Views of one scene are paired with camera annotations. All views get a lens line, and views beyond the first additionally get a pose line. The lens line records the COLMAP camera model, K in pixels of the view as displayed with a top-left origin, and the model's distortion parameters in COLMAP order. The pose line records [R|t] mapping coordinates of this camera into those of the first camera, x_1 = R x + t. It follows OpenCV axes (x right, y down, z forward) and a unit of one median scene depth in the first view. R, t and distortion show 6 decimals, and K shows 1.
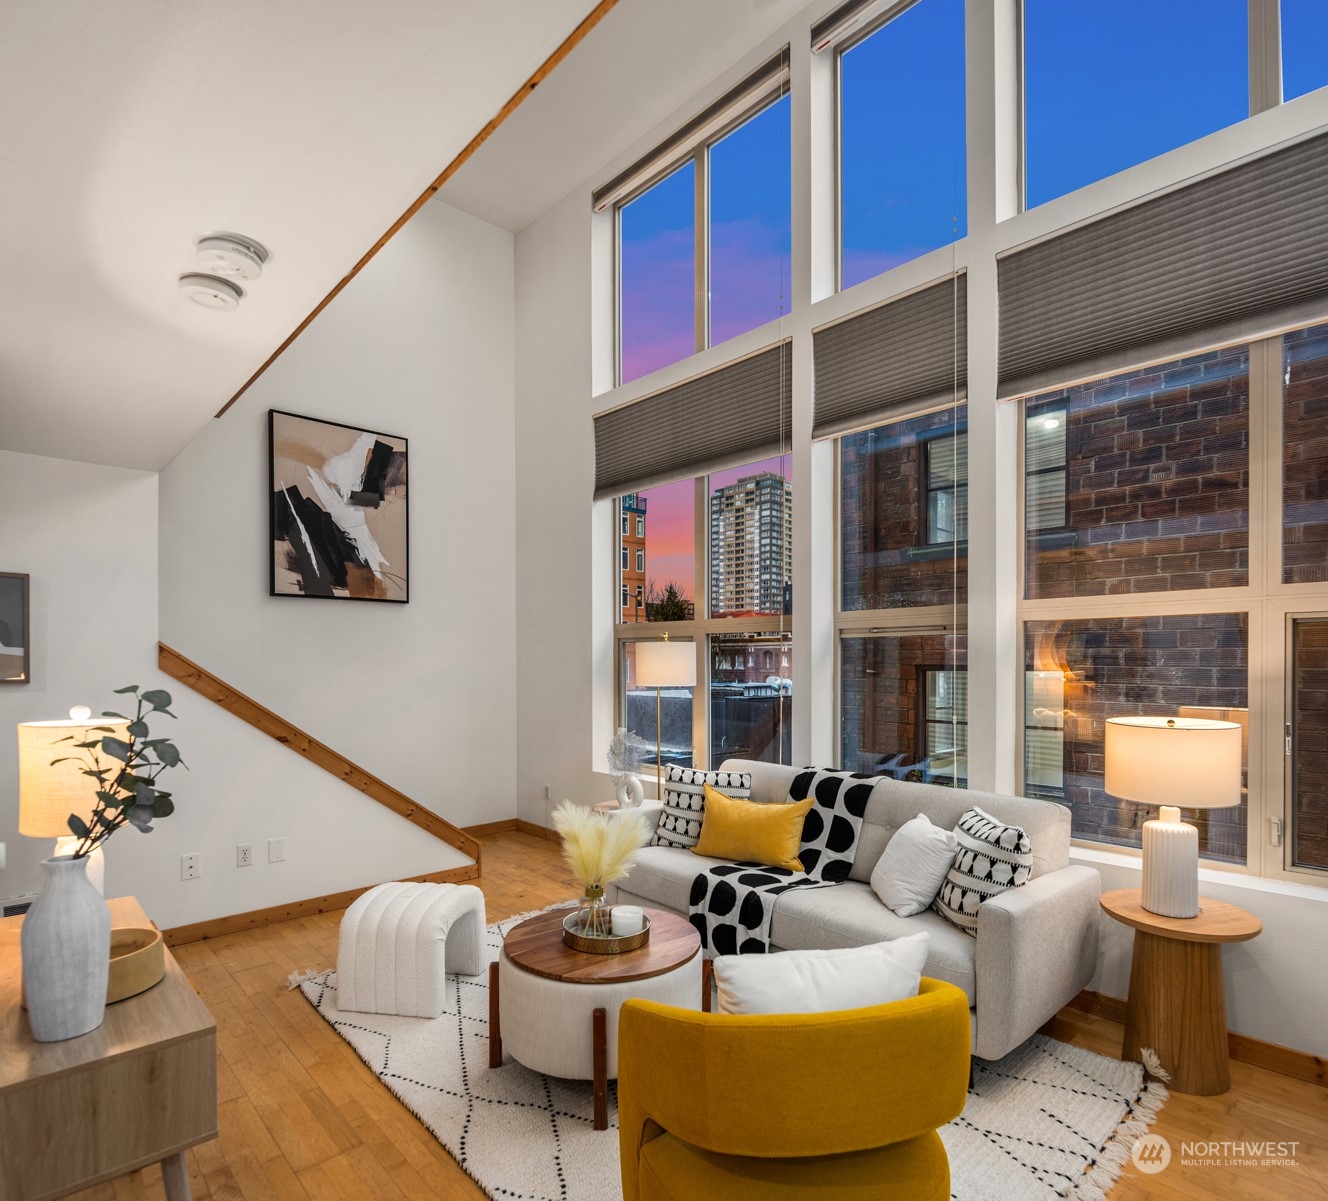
lens RADIAL K [[722.3, 0, 670.6], [0, 722.3, 661.2], [0, 0, 1]] dist [-0.005162, -0.001711]
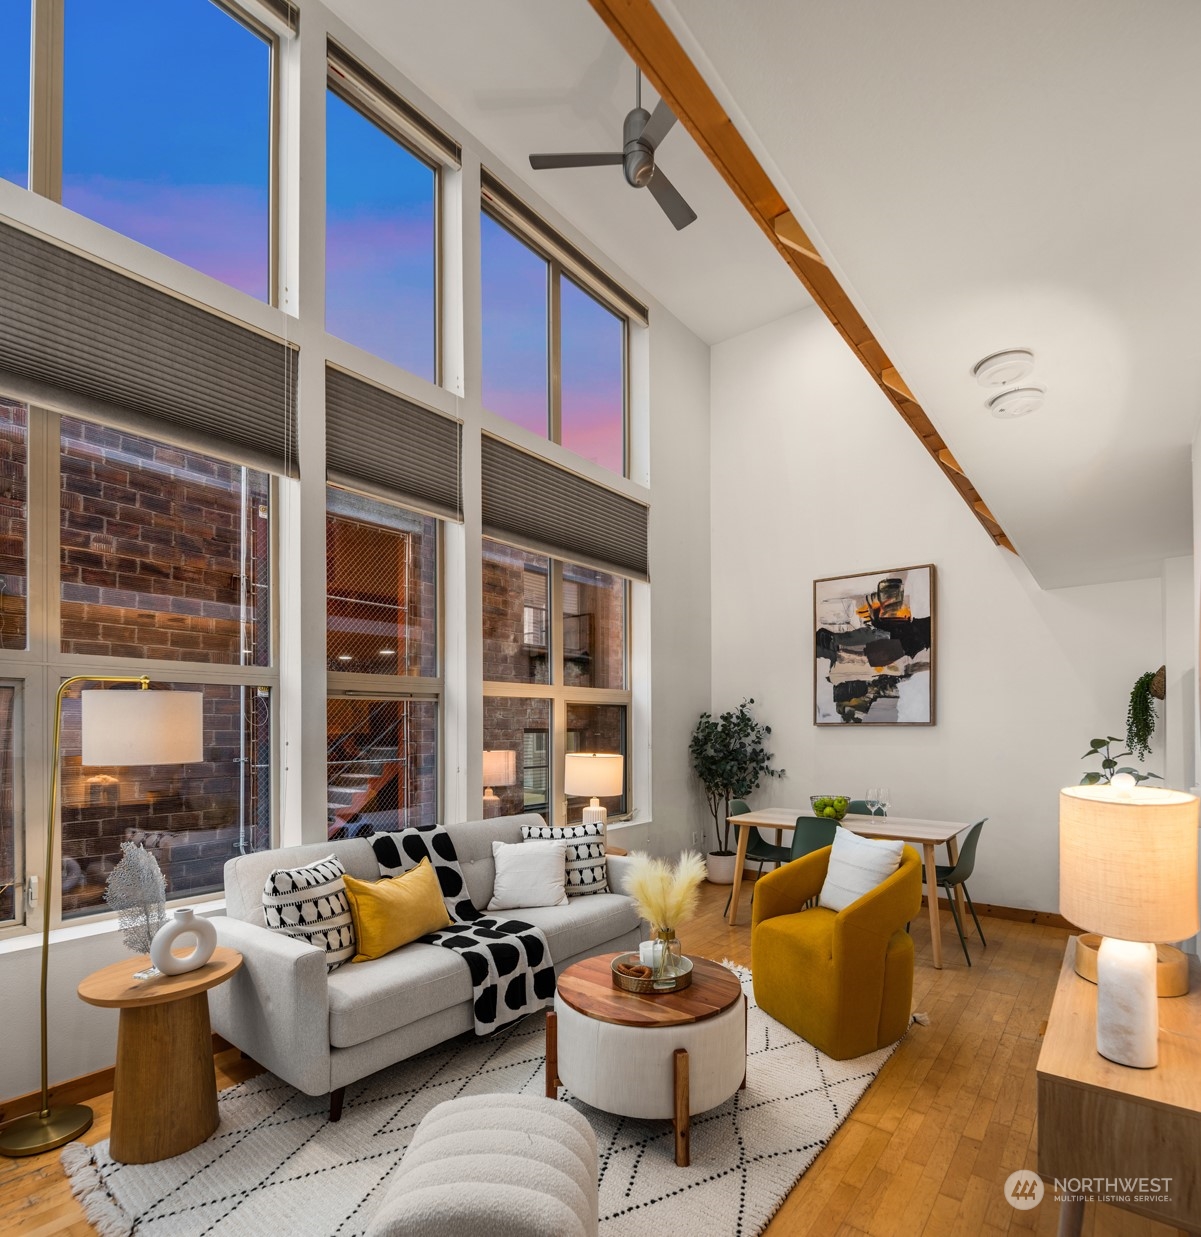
lens RADIAL K [[661.8, 0, 600.2], [0, 661.8, 724.2], [0, 0, 1]] dist [-0.002811, -0.000842]
pose [[-0.119137, -0.000640, 0.992878, -0.408189], [0.001772, 0.999998, 0.000857, 0.000116], [-0.992876, 0.001862, -0.119135, 0.458683]]
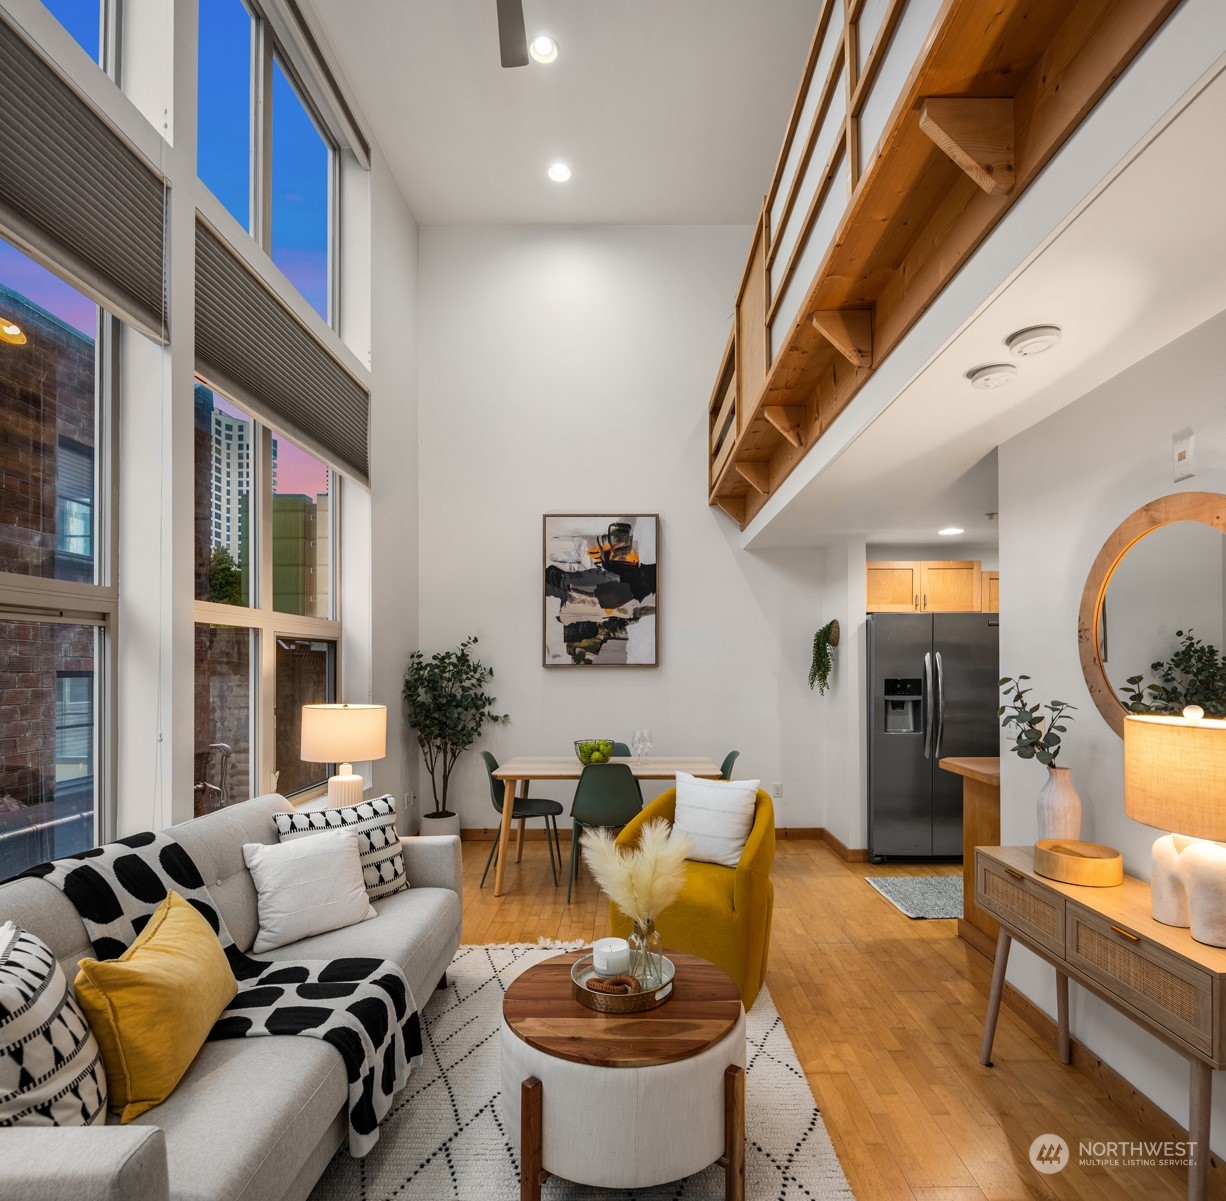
lens RADIAL K [[676.8, 0, 612.5], [0, 676.8, 662.2], [0, 0, 1]] dist [-0.000768, -0.006847]
pose [[-0.710268, 0.002789, 0.703926, -0.246084], [-0.000656, 0.999989, -0.004624, 0.000899], [-0.703931, -0.003746, -0.710259, 0.605041]]
